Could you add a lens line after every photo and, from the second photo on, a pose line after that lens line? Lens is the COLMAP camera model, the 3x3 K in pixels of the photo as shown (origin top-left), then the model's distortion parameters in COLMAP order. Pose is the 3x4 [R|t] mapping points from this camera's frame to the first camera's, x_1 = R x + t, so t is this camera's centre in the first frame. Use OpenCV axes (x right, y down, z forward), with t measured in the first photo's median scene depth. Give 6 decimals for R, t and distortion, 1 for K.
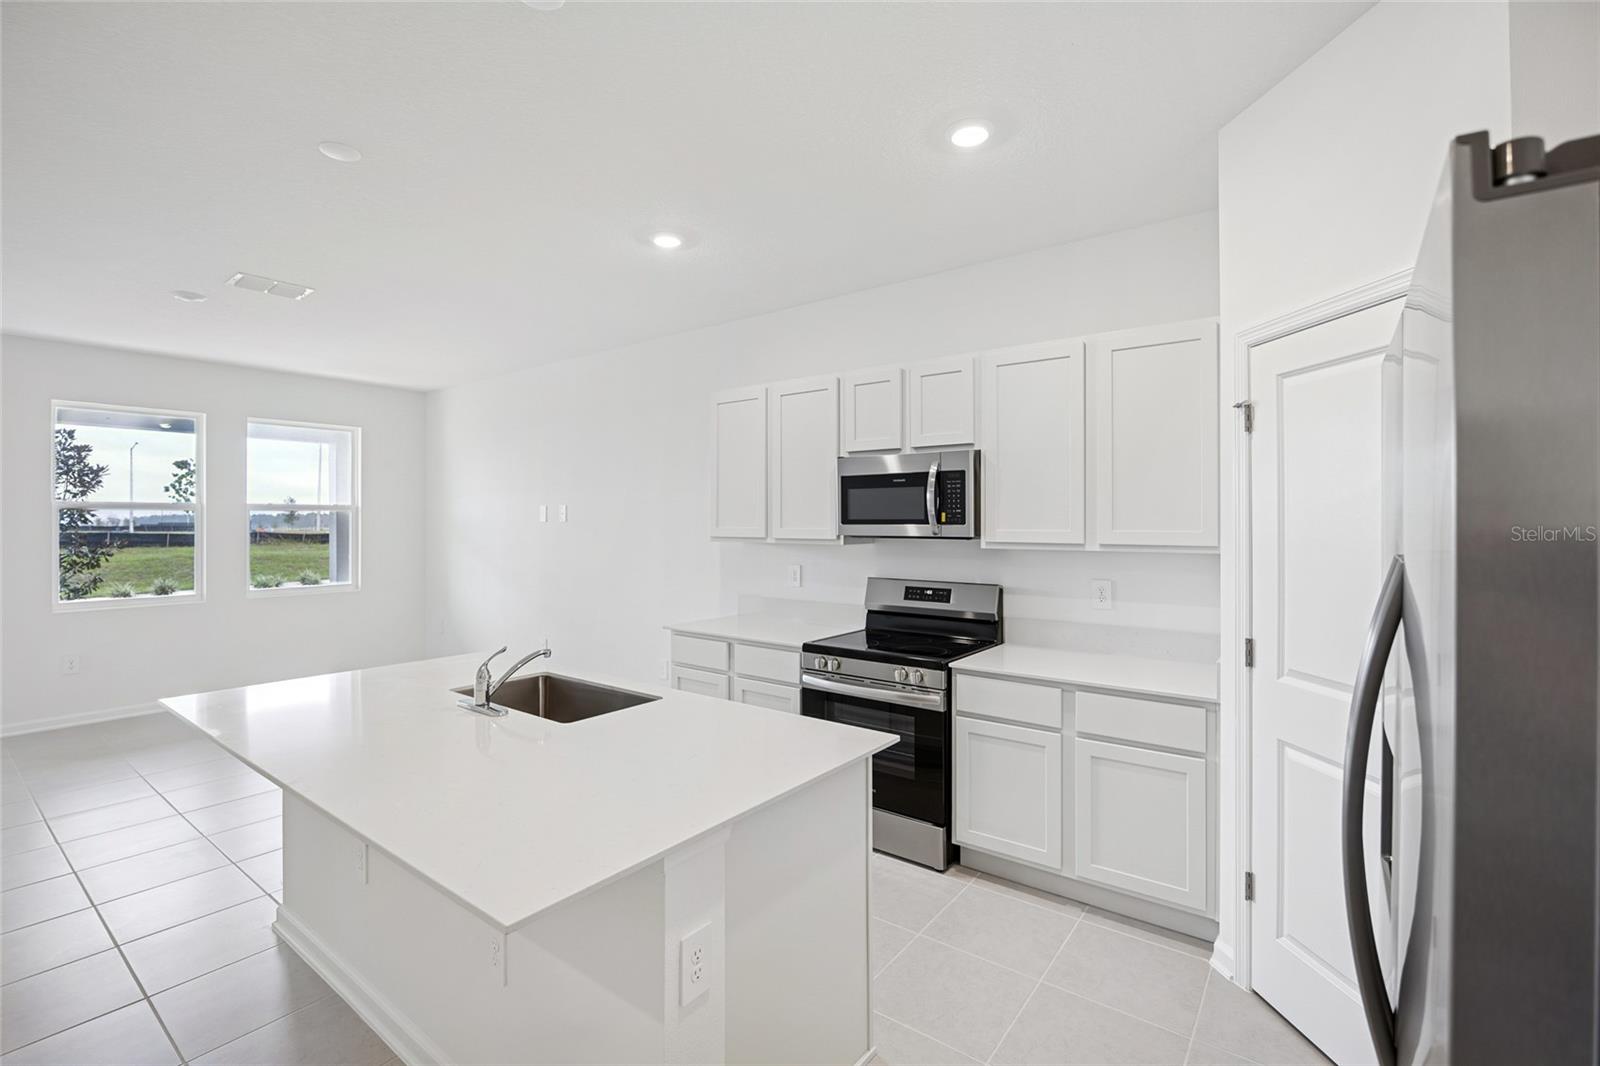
lens RADIAL K [[711.5, 0, 802.2], [0, 711.5, 518.5], [0, 0, 1]] dist [-0.023636, 0.000759]
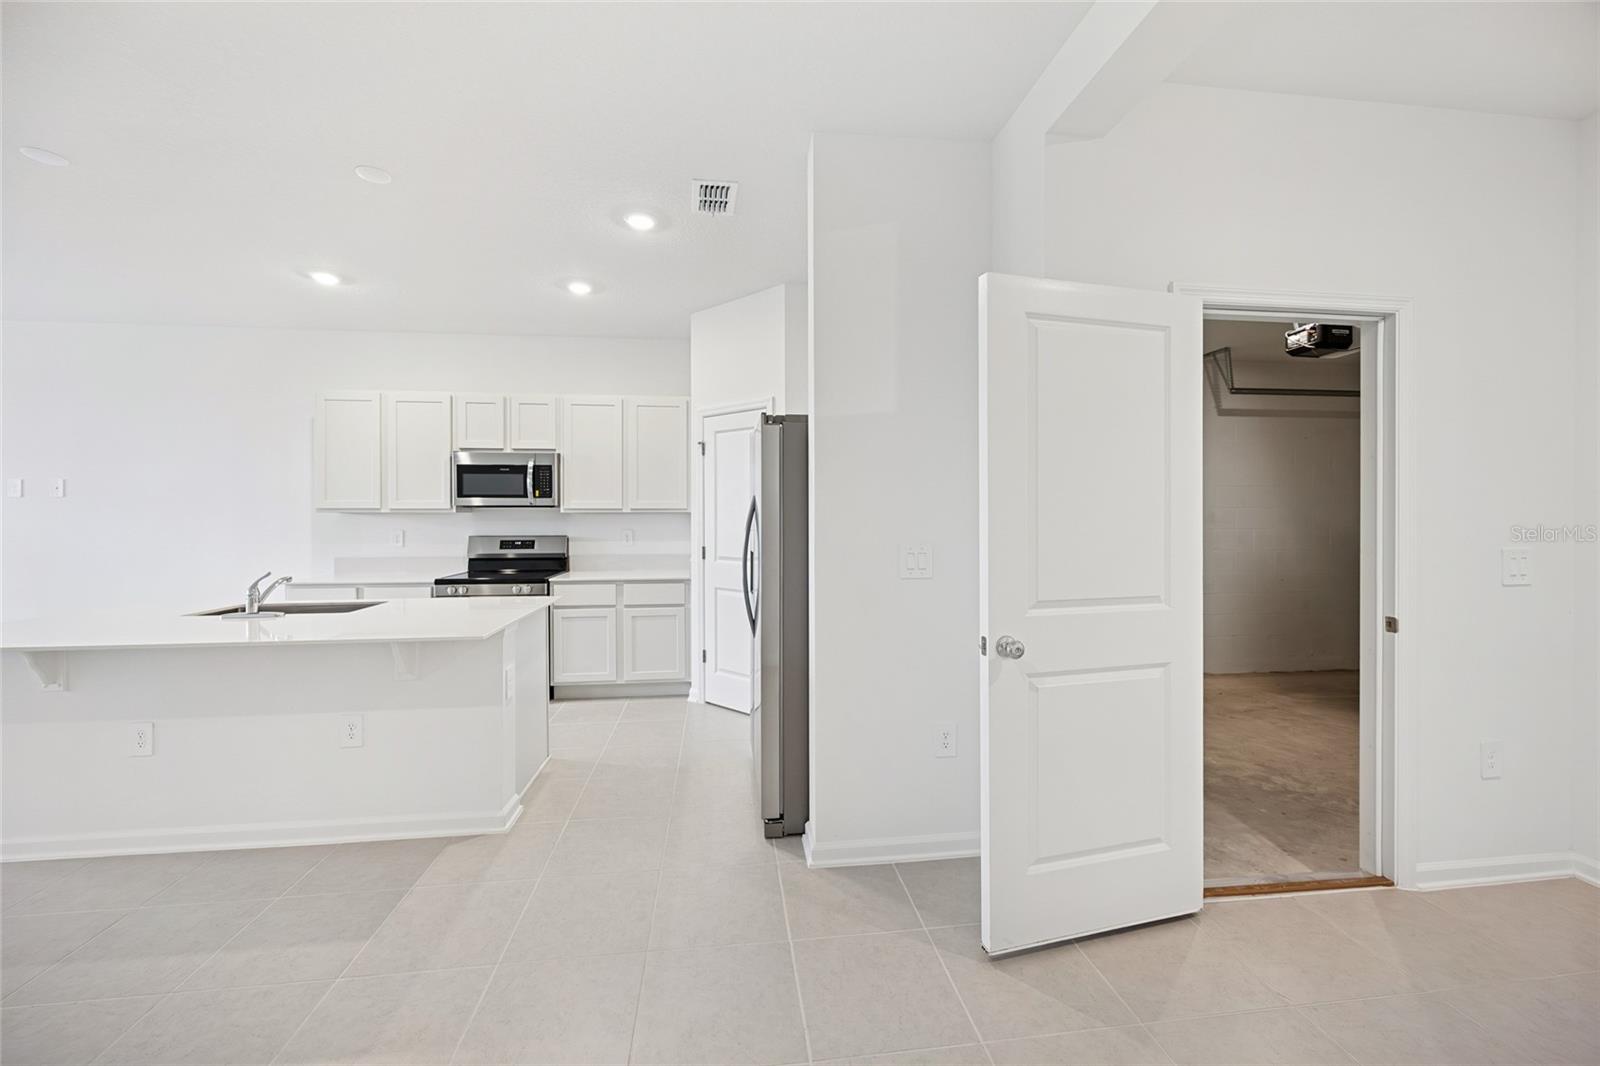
lens RADIAL K [[629.8, 0, 795.9], [0, 629.8, 516.3], [0, 0, 1]] dist [-0.000603, 0.000020]
pose [[0.720358, -0.001304, 0.693602, -0.374134], [-0.002093, 0.999990, 0.004055, 0.043374], [-0.693600, -0.004373, 0.720347, -0.447354]]
